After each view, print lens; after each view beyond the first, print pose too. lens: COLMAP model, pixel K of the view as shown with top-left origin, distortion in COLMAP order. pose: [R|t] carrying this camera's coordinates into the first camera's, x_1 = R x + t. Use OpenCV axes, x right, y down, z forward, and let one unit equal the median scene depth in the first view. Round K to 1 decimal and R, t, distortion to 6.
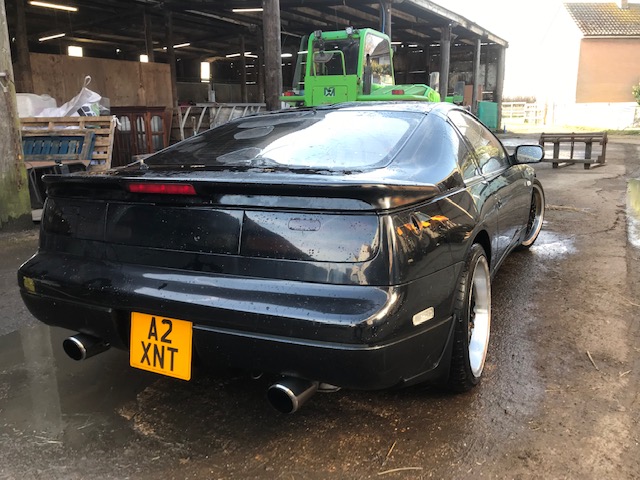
lens RADIAL K [[530.5, 0, 325.6], [0, 530.5, 240.4], [0, 0, 1]] dist [0.018630, -0.007736]
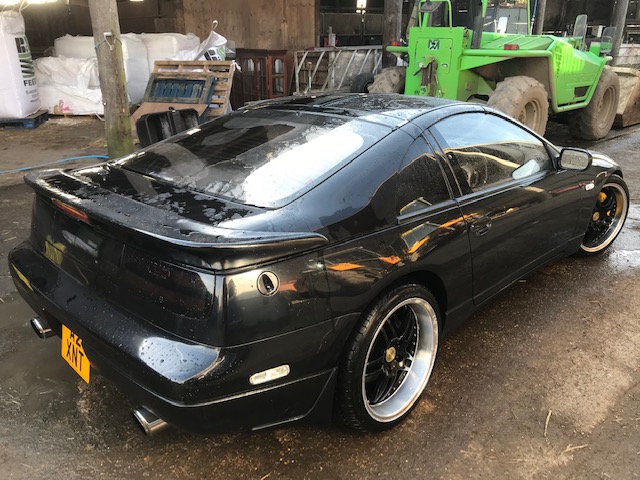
lens RADIAL K [[530.5, 0, 320.5], [0, 530.5, 237.3], [0, 0, 1]] dist [0.018630, -0.007736]
pose [[0.952064, 0.121084, -0.280914, 0.100276], [-0.085211, 0.986952, 0.136620, -0.048816], [0.293791, -0.106135, 0.949959, 0.021182]]
